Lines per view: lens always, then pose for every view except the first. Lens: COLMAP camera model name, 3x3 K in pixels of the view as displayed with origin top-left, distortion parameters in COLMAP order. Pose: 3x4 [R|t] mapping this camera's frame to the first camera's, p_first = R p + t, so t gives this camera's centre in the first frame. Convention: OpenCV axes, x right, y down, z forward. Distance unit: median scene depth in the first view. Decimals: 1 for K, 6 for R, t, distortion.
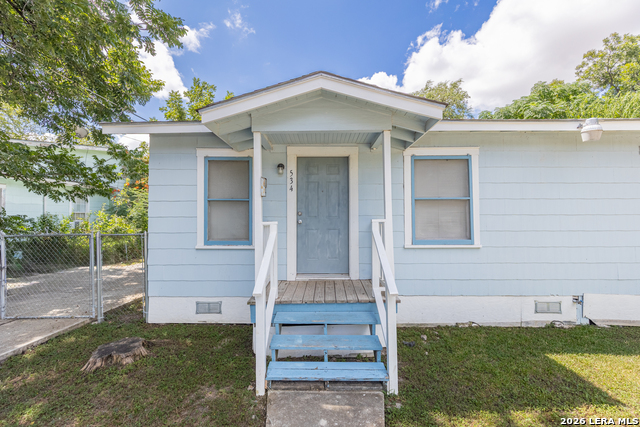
lens RADIAL K [[286.4, 0, 320.8], [0, 286.4, 211.6], [0, 0, 1]] dist [0.008645, 0.000038]
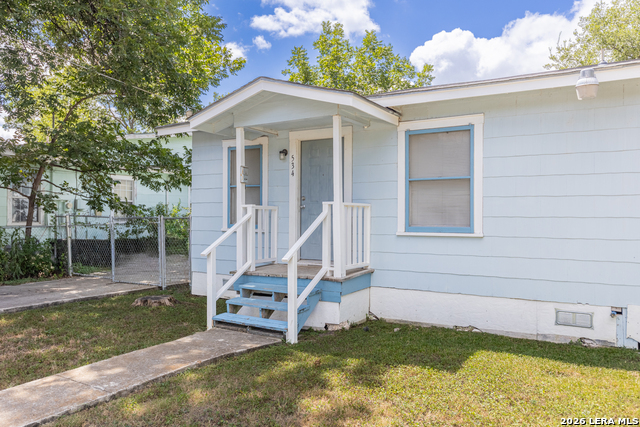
lens RADIAL K [[499.4, 0, 324.4], [0, 499.4, 208.9], [0, 0, 1]] dist [0.008763, -0.007958]
pose [[0.856964, -0.001010, -0.515375, 0.892418], [0.006241, 0.999945, 0.008418, 0.029756], [0.515338, -0.010431, 0.856923, -0.445917]]
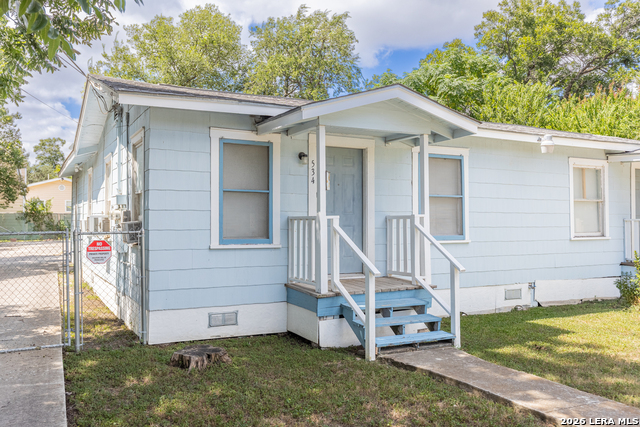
lens RADIAL K [[544.8, 0, 321.2], [0, 544.8, 213.6], [0, 0, 1]] dist [0.016596, 0.001612]
pose [[0.881236, 0.010839, 0.472553, -0.888945], [-0.014103, 0.999895, 0.003365, 0.017695], [-0.472466, -0.009629, 0.881296, -0.531098]]
